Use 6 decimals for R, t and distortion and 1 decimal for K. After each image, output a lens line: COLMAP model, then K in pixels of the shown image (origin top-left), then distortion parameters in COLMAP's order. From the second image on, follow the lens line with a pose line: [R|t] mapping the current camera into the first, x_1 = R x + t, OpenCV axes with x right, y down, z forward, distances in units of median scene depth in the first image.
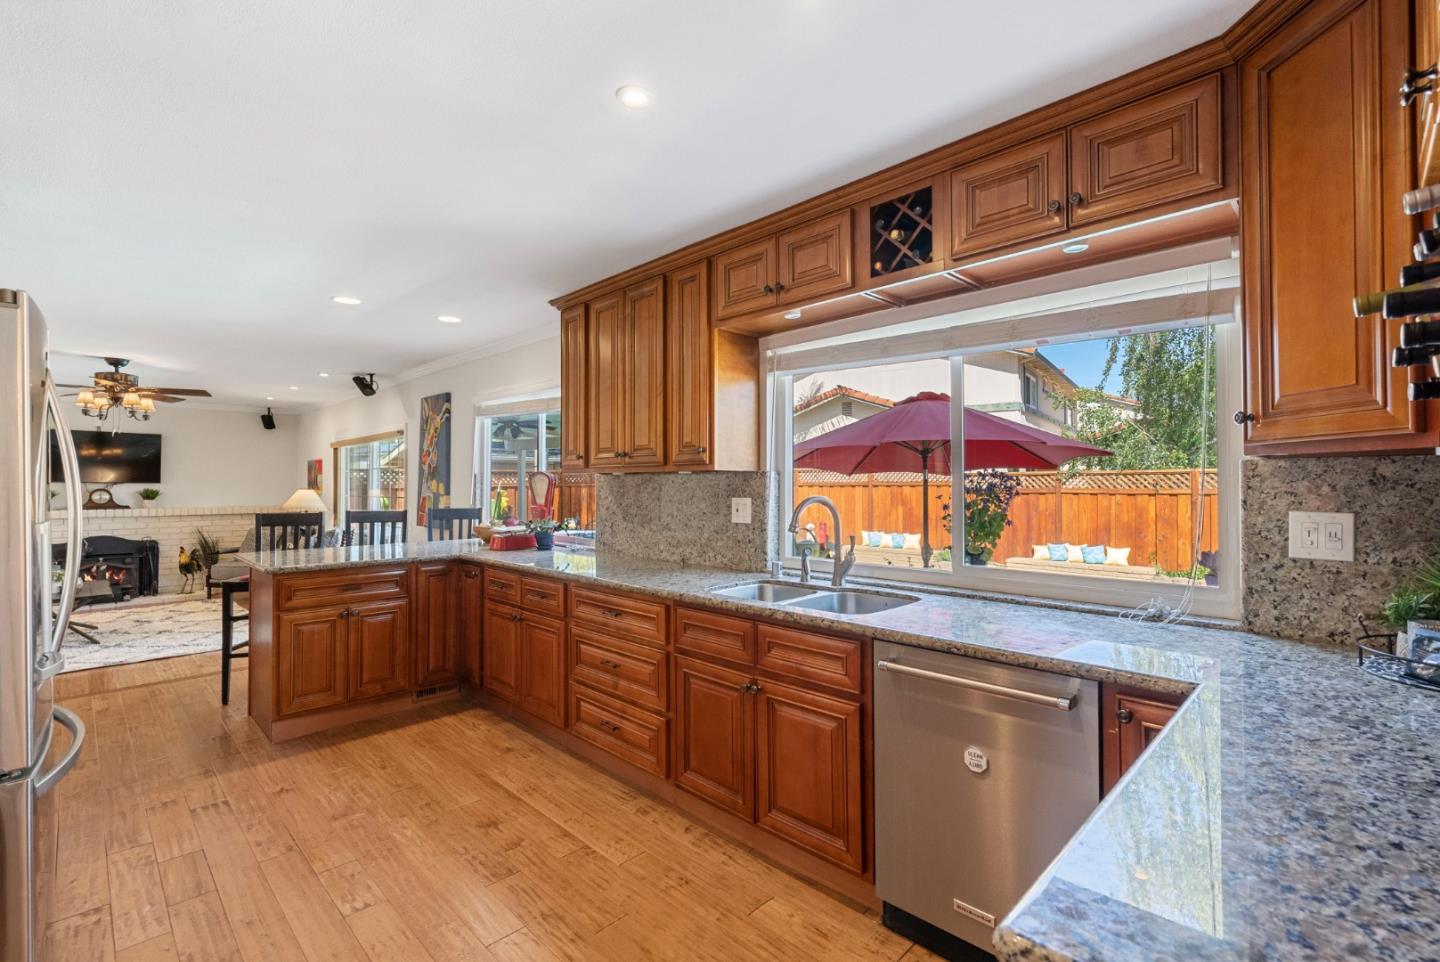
lens RADIAL K [[649.5, 0, 716.6], [0, 649.5, 470.7], [0, 0, 1]] dist [-0.004084, -0.000624]
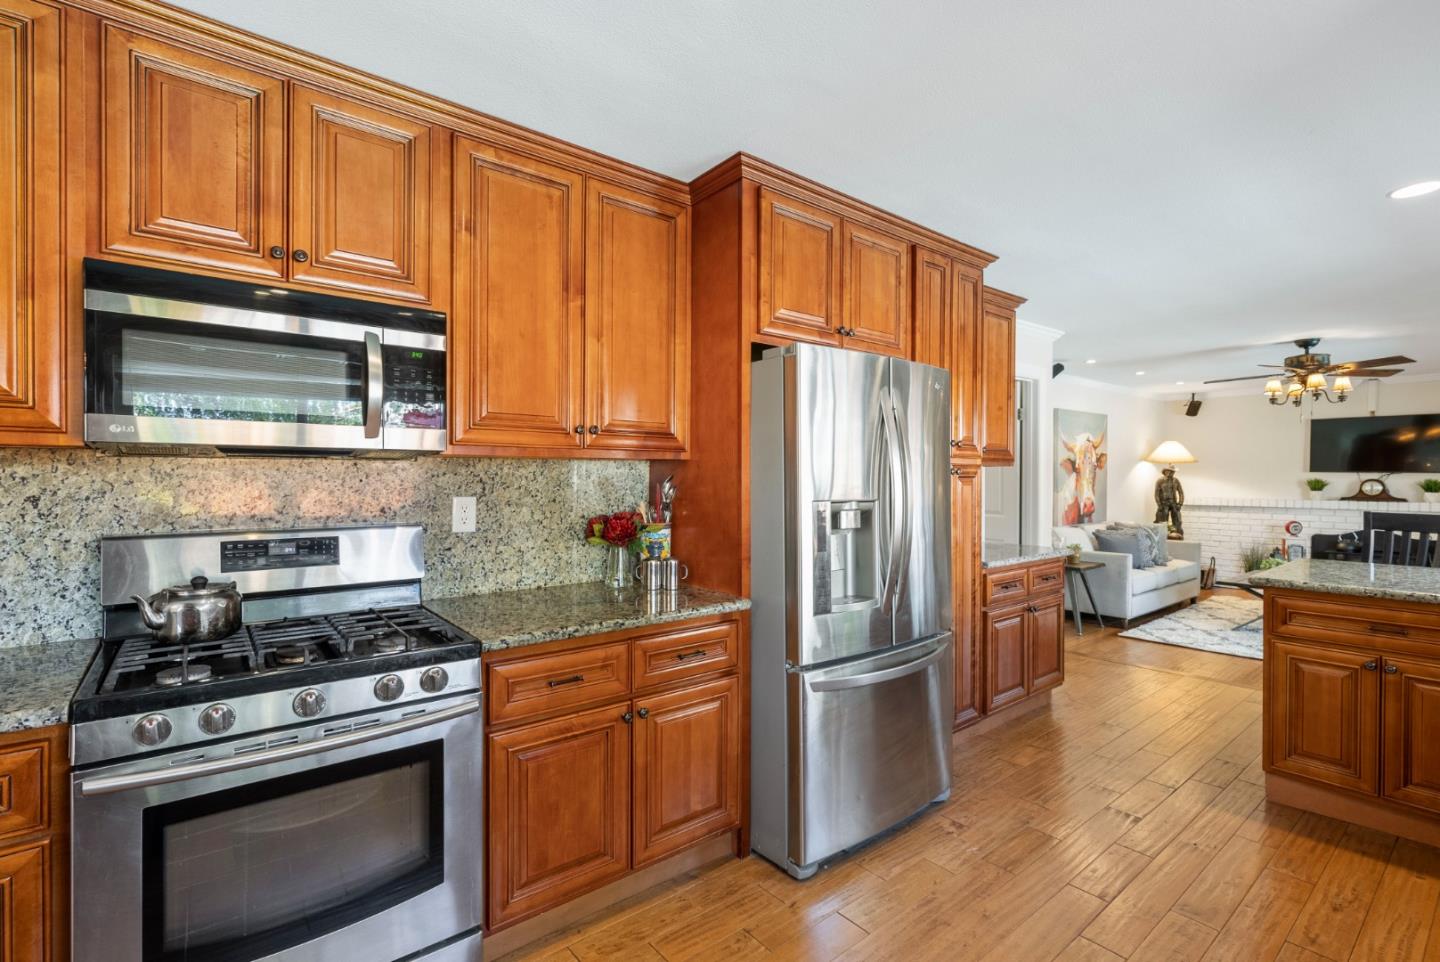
lens RADIAL K [[649.5, 0, 714.5], [0, 649.5, 481.1], [0, 0, 1]] dist [-0.004084, -0.000624]
pose [[-0.112495, 0.010876, -0.993593, 0.101601], [0.019150, 0.999778, 0.008775, 0.007256], [0.993468, -0.018040, -0.112679, 0.249297]]
